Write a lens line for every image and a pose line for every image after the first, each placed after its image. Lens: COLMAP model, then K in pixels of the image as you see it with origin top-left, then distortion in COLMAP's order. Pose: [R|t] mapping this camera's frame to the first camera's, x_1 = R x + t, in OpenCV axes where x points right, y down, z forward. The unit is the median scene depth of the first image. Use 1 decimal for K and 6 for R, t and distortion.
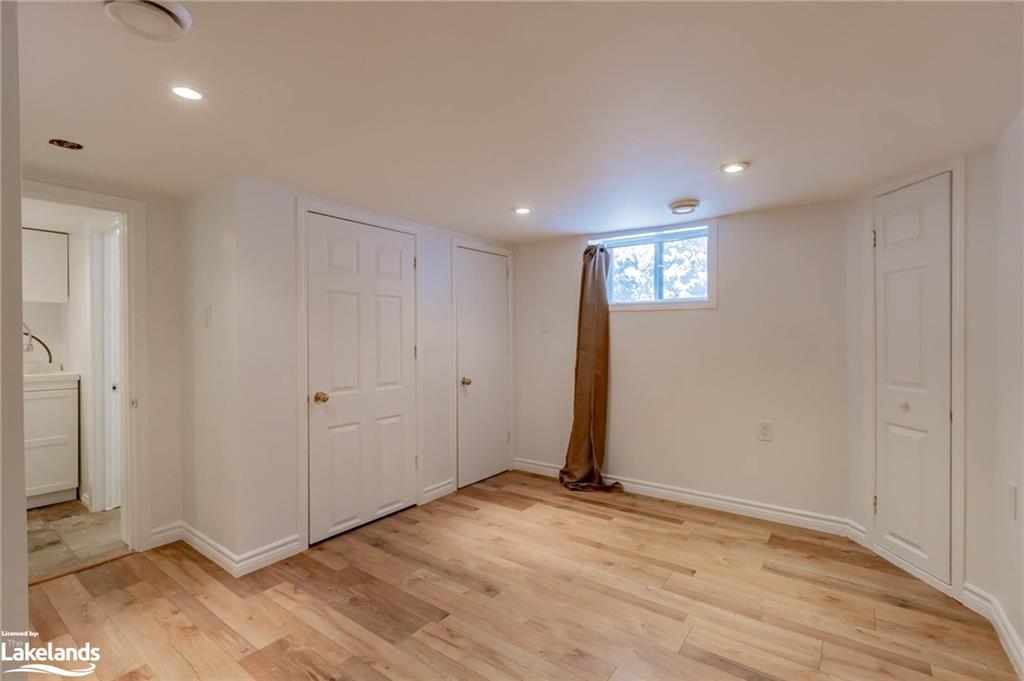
lens RADIAL K [[461.8, 0, 516.5], [0, 461.8, 338.7], [0, 0, 1]] dist [-0.000794, -0.000453]
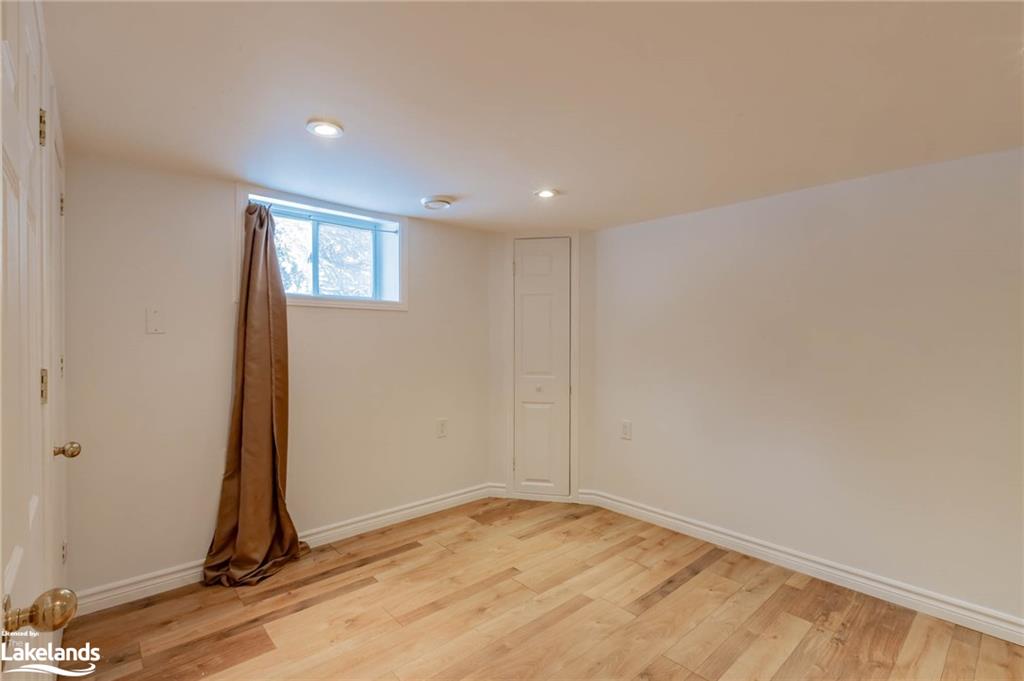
lens RADIAL K [[461.8, 0, 516.5], [0, 461.8, 338.7], [0, 0, 1]] dist [-0.000794, -0.000453]
pose [[0.225087, 0.003010, 0.974334, -0.513202], [0.001925, 0.999992, -0.003534, -0.005601], [-0.974337, 0.002671, 0.225079, 0.627781]]
